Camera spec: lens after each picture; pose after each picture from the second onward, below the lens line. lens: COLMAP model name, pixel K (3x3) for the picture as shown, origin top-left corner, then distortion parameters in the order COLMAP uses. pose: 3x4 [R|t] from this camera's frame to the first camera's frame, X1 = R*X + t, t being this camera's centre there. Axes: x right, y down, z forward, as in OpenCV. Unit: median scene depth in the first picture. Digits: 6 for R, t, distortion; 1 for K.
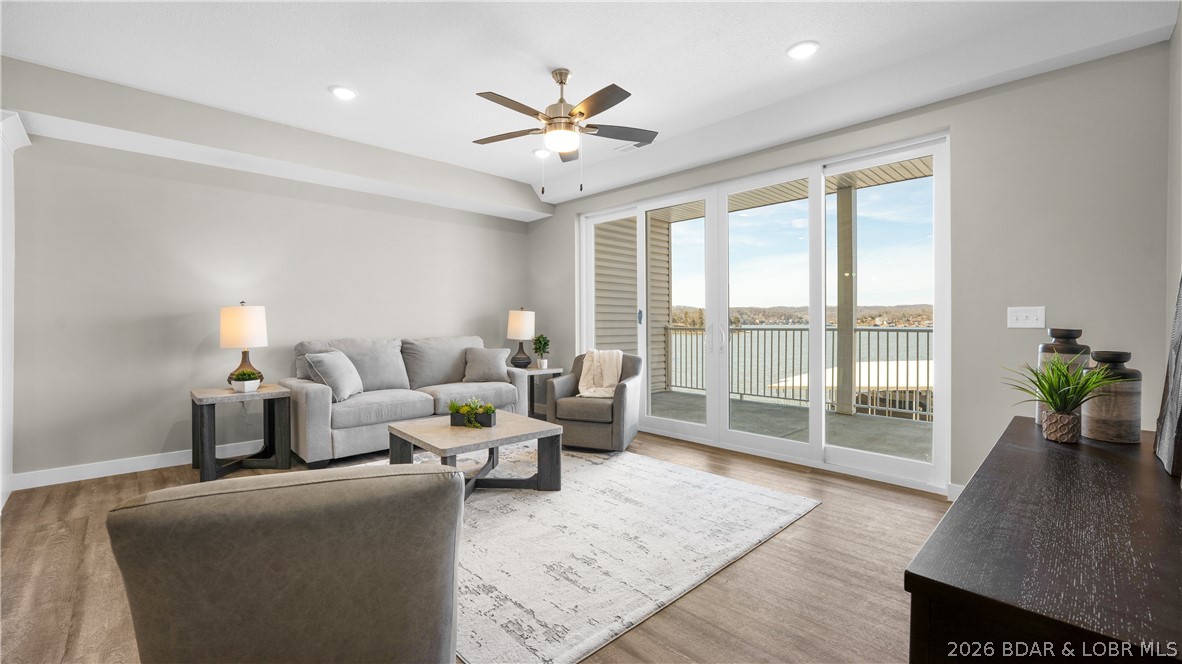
lens RADIAL K [[488.5, 0, 578.0], [0, 488.5, 326.4], [0, 0, 1]] dist [-0.002120, -0.000107]
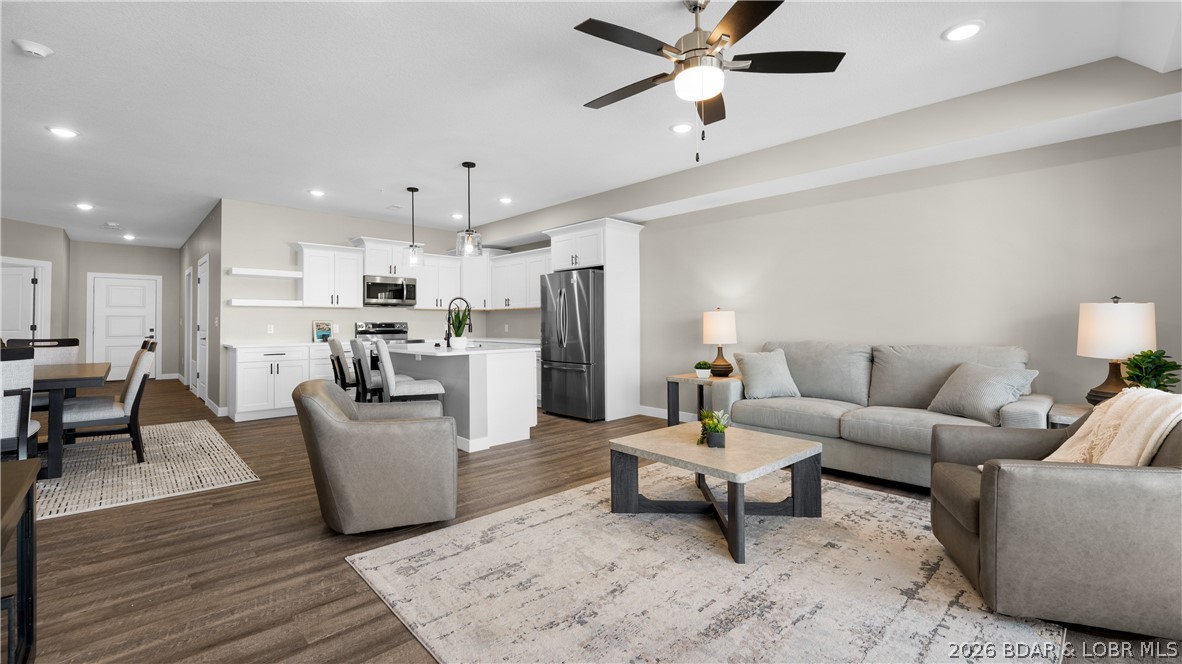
lens RADIAL K [[459.3, 0, 586.5], [0, 459.3, 320.0], [0, 0, 1]] dist [-0.011822, -0.000150]
pose [[0.037583, -0.007559, -0.999265, 0.655835], [-0.010044, 0.999918, -0.007942, -0.007830], [0.999243, 0.010335, 0.037504, 0.802021]]
